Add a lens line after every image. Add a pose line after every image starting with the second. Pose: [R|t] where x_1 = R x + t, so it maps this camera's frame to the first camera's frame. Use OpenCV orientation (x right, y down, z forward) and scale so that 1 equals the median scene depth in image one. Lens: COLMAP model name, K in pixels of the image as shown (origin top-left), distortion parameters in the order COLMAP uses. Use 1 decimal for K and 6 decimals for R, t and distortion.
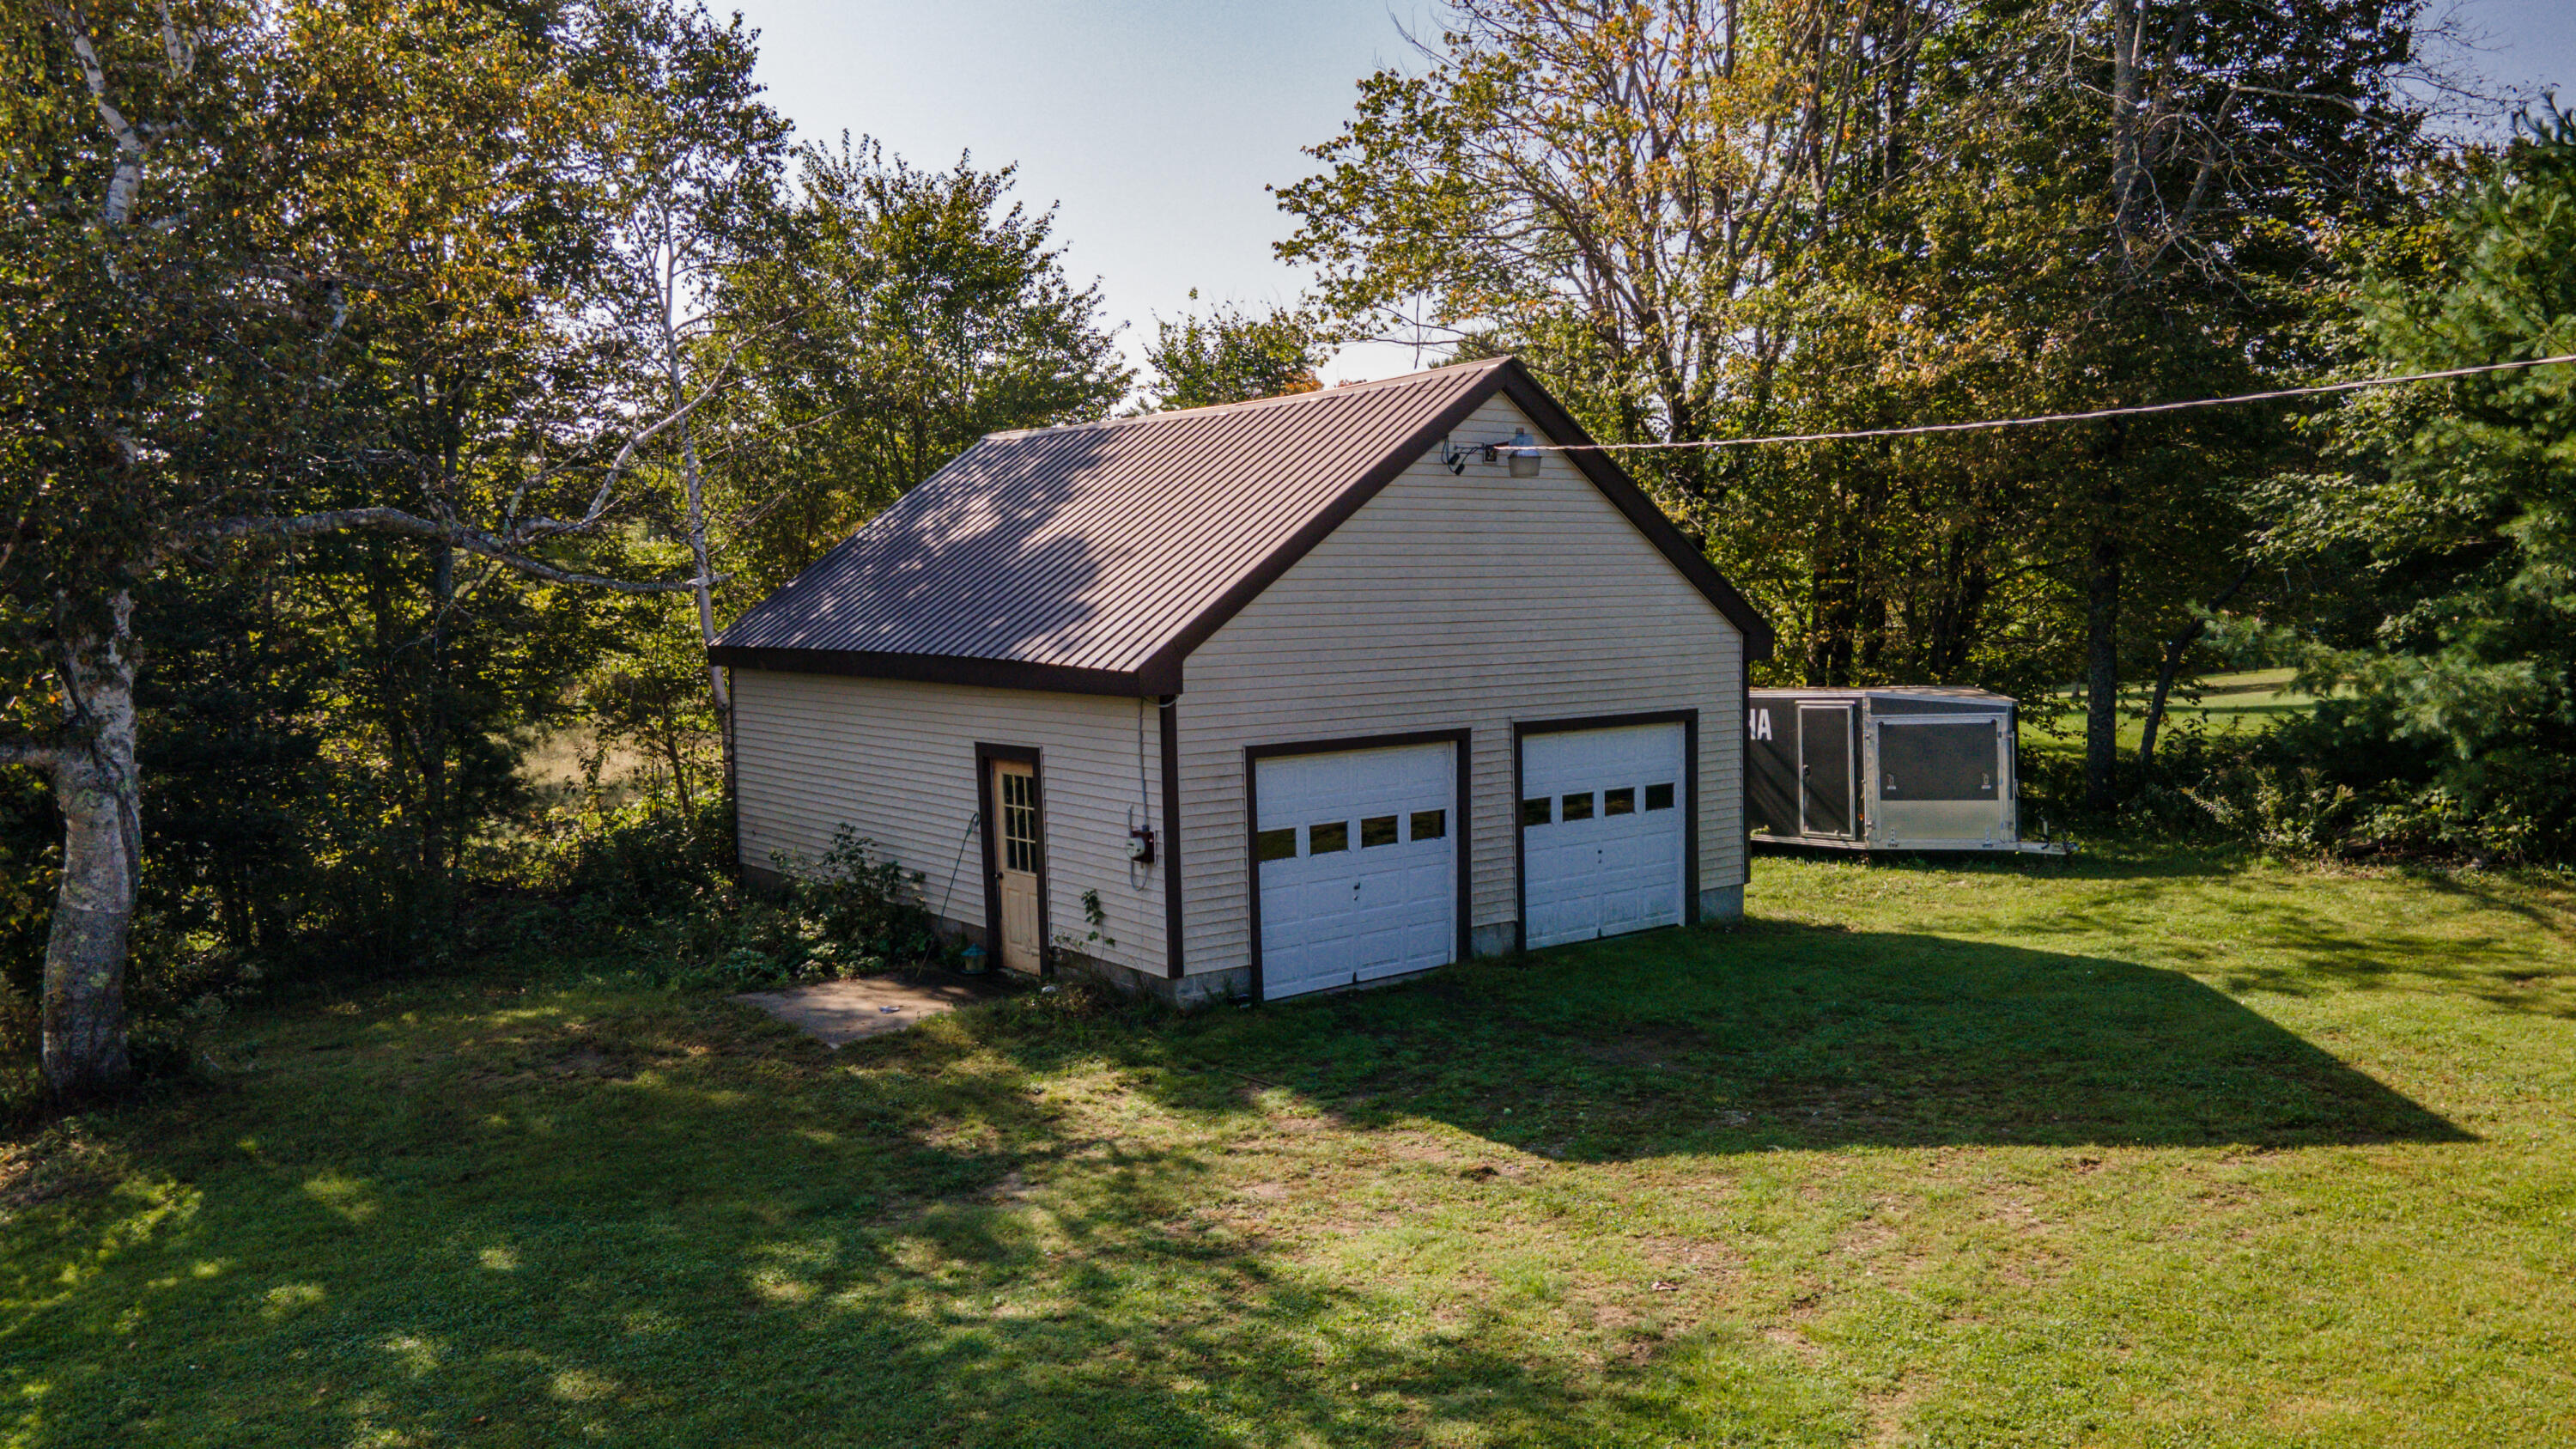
lens RADIAL K [[1737.2, 0, 1282.4], [0, 1737.2, 719.2], [0, 0, 1]] dist [0.029643, 0.000783]
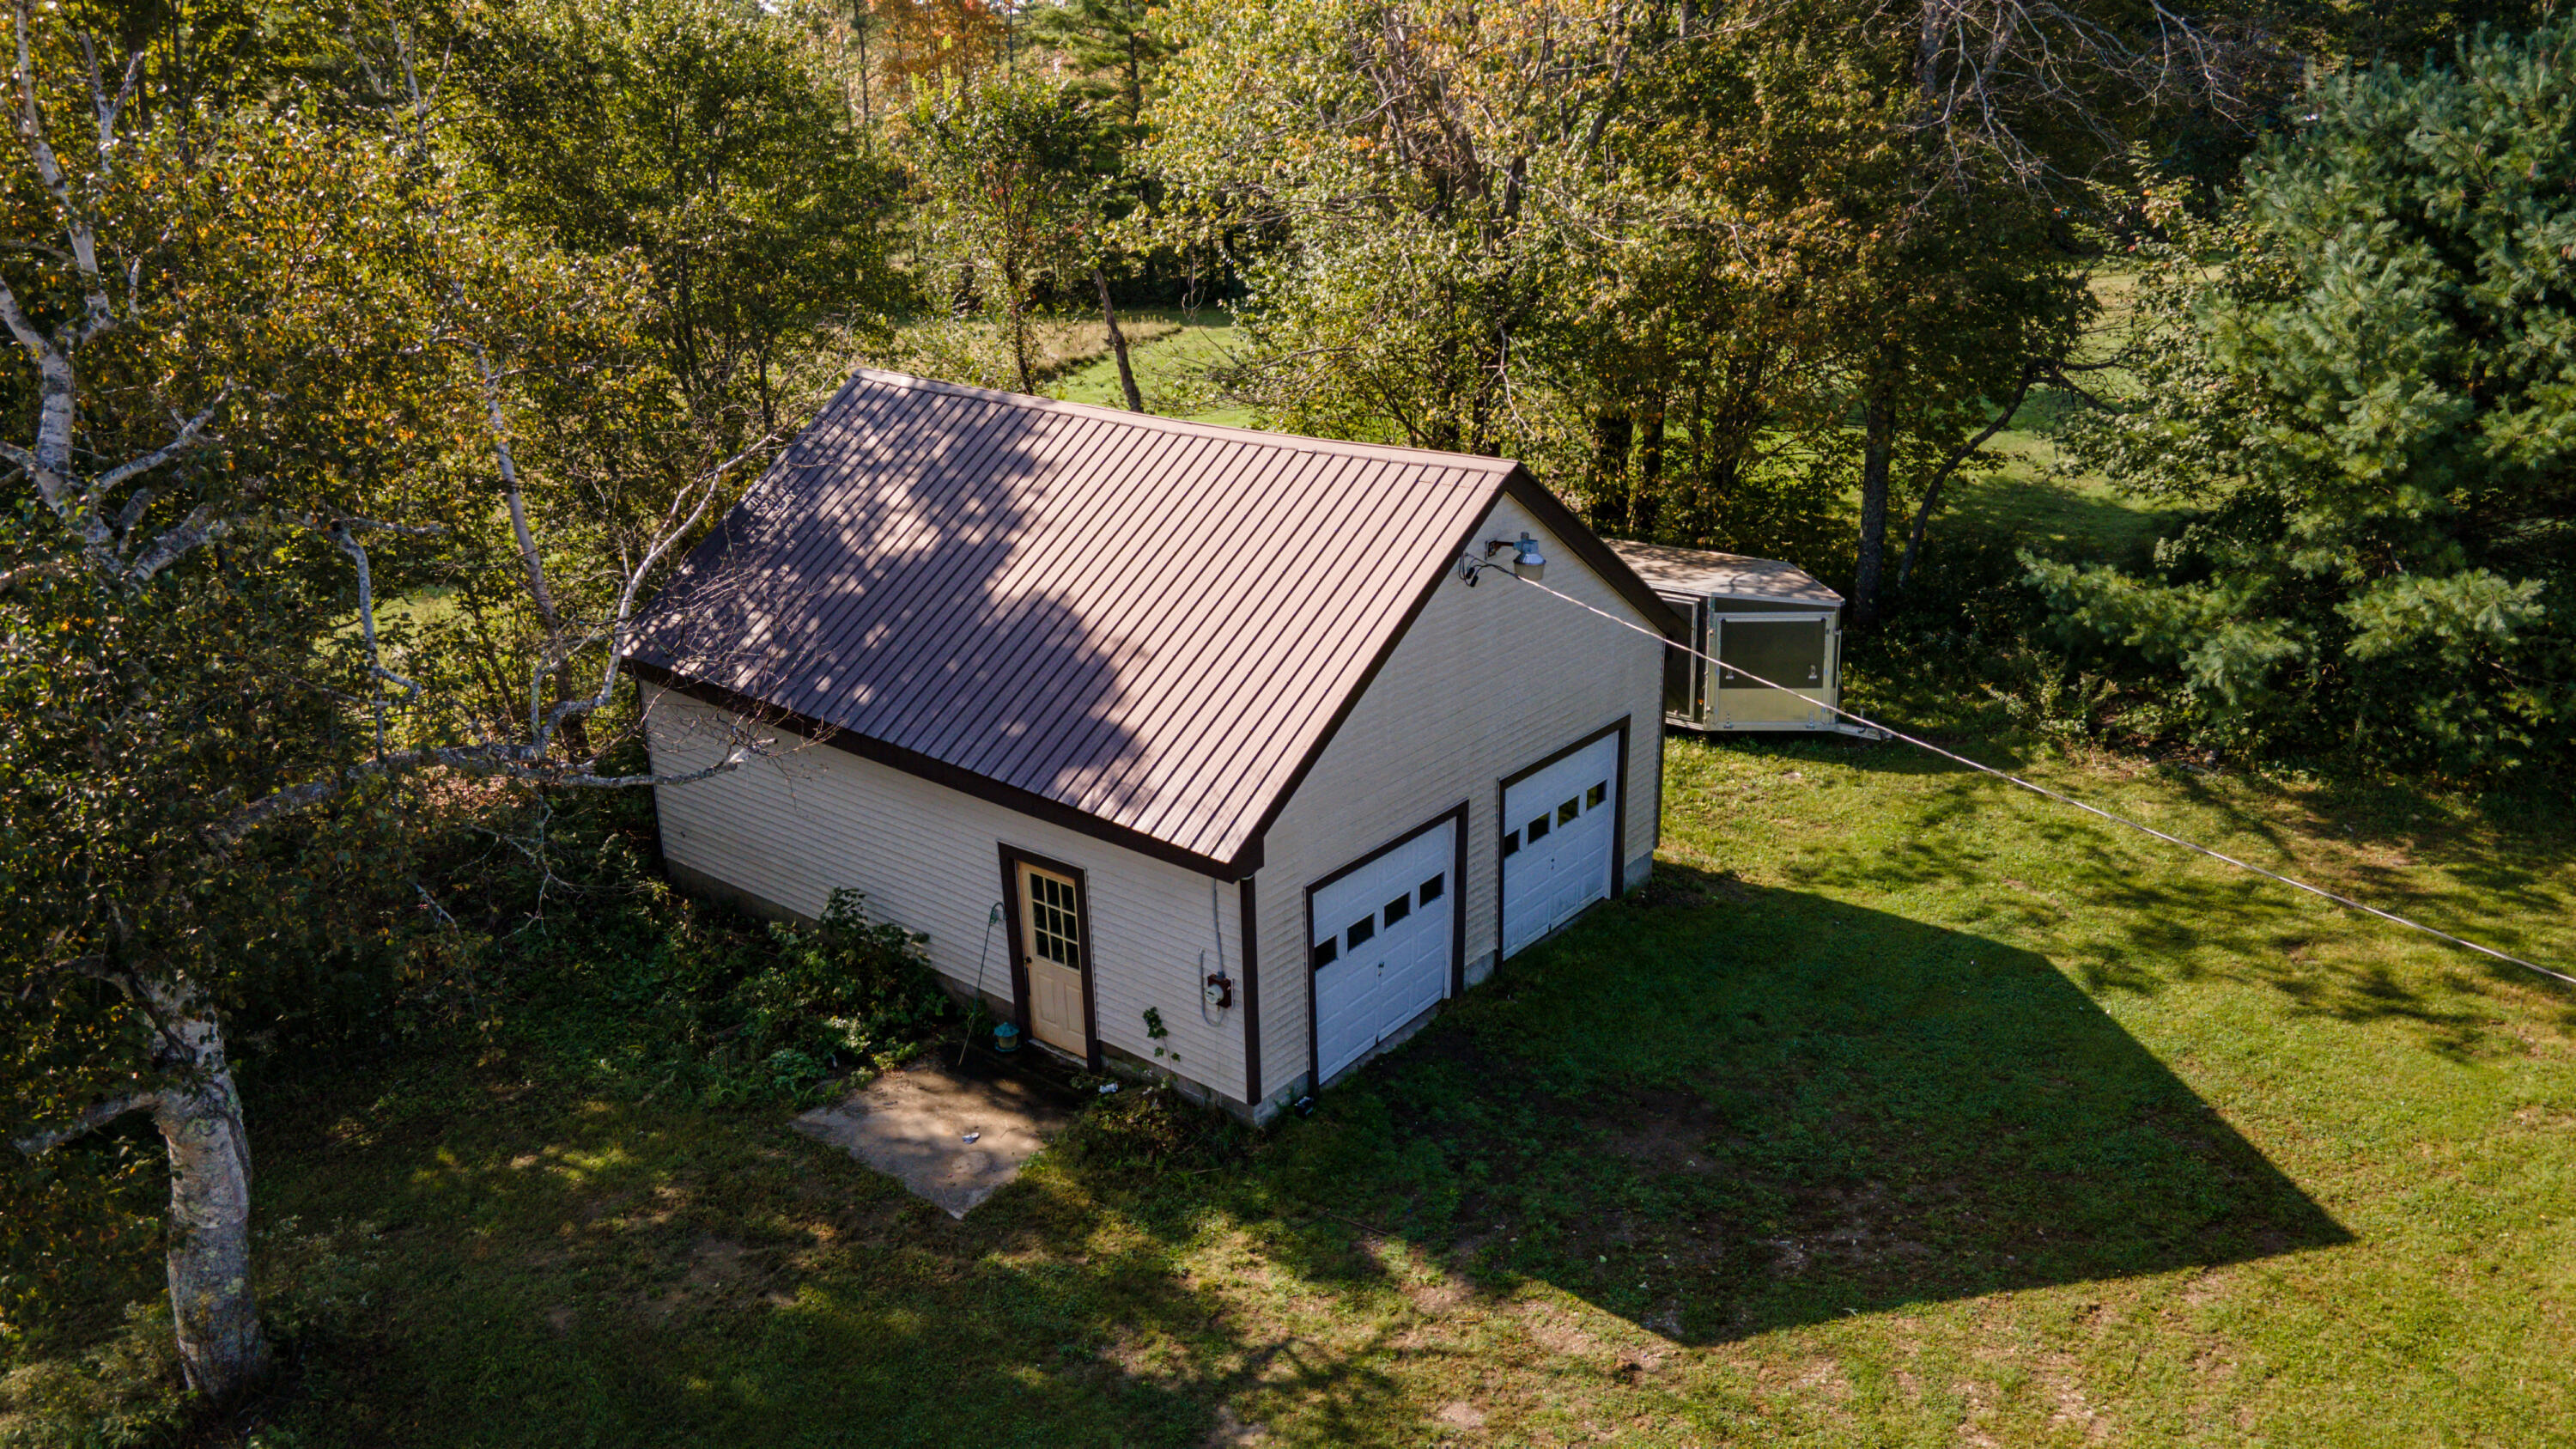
lens RADIAL K [[1737.2, 0, 1282.4], [0, 1737.2, 719.2], [0, 0, 1]] dist [0.029643, 0.000783]
pose [[0.978682, -0.065626, 0.194613, -0.216614], [0.017037, 0.970250, 0.241505, -0.313188], [-0.204672, -0.233041, 0.950685, 0.013820]]
